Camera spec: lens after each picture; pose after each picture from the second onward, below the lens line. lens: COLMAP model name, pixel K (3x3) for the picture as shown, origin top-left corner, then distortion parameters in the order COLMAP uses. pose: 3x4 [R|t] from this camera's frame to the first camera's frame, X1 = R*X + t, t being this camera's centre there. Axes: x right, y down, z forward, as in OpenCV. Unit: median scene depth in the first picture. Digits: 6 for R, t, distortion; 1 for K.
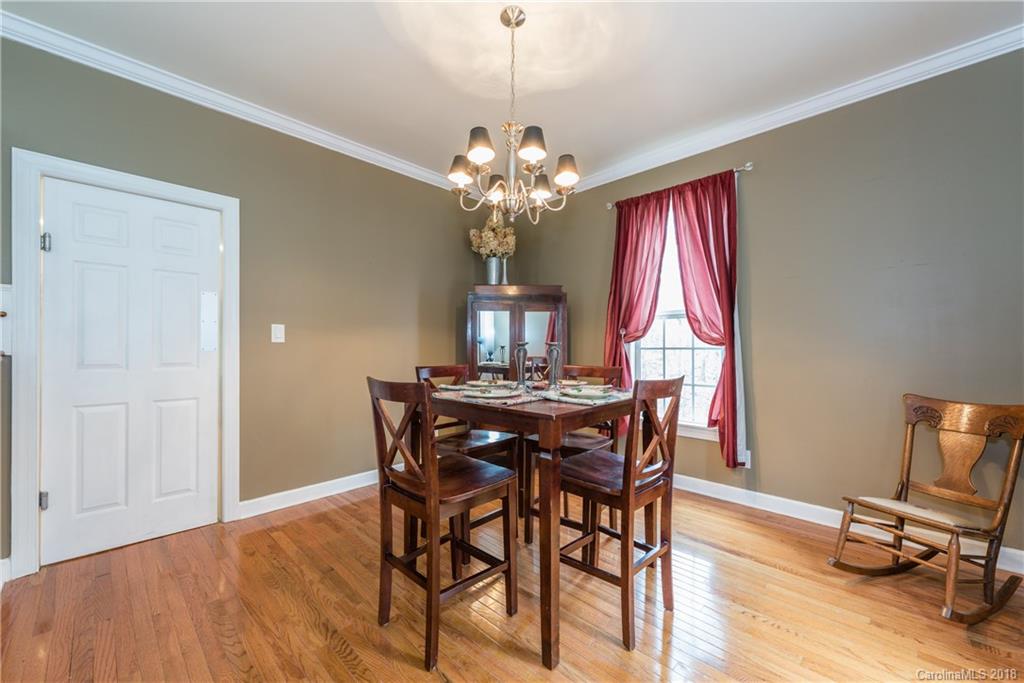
lens RADIAL K [[403.9, 0, 510.9], [0, 403.9, 349.0], [0, 0, 1]] dist [-0.000117, -0.000107]
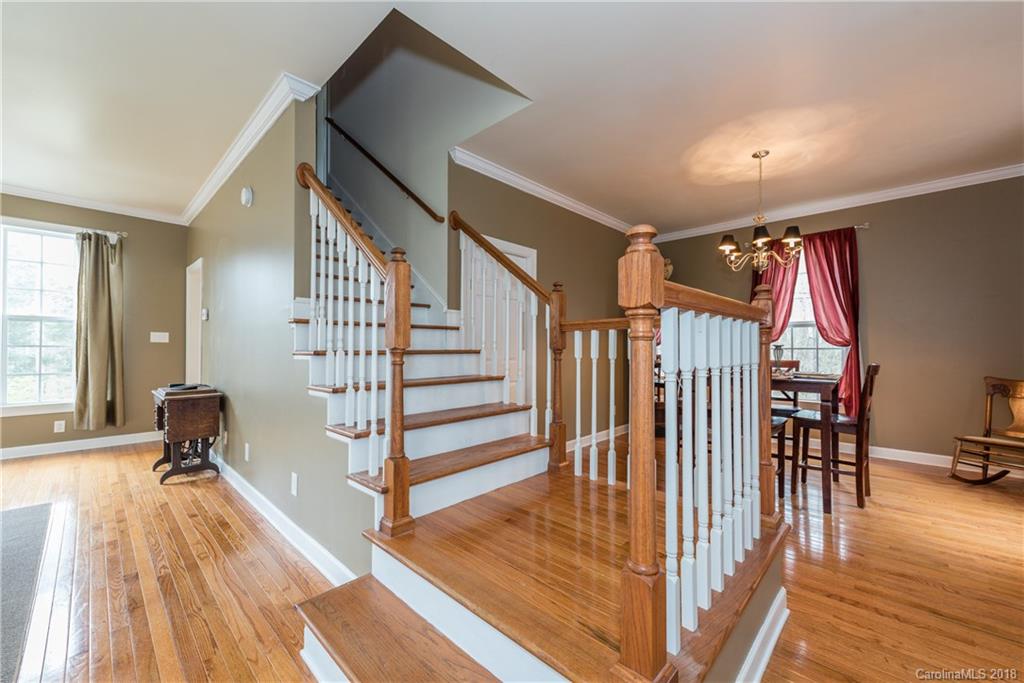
lens RADIAL K [[403.5, 0, 511.0], [0, 403.5, 345.5], [0, 0, 1]] dist [0.000995, -0.000040]
pose [[0.999982, 0.000038, 0.006000, -0.693768], [-0.000019, 0.999995, -0.003255, -0.007260], [-0.006000, 0.003255, 0.999977, -0.453233]]
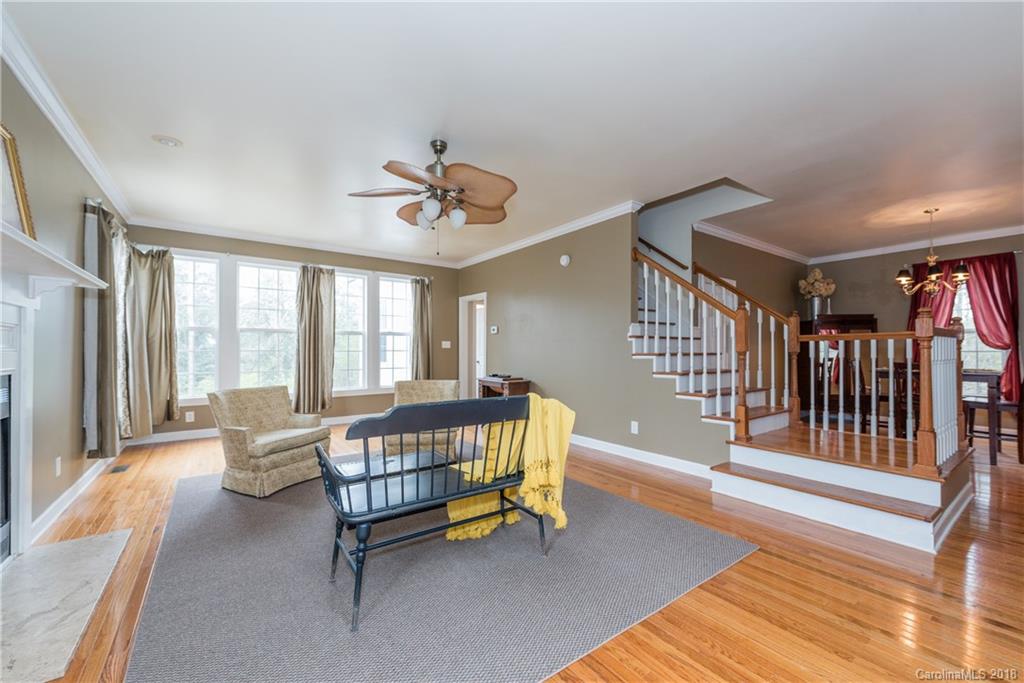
lens RADIAL K [[399.8, 0, 510.5], [0, 399.8, 347.1], [0, 0, 1]] dist [0.001919, -0.002228]
pose [[0.982204, -0.004003, -0.187776, -1.301729], [0.002544, 0.999965, -0.008013, -0.010683], [0.187801, 0.007393, 0.982179, -1.151295]]
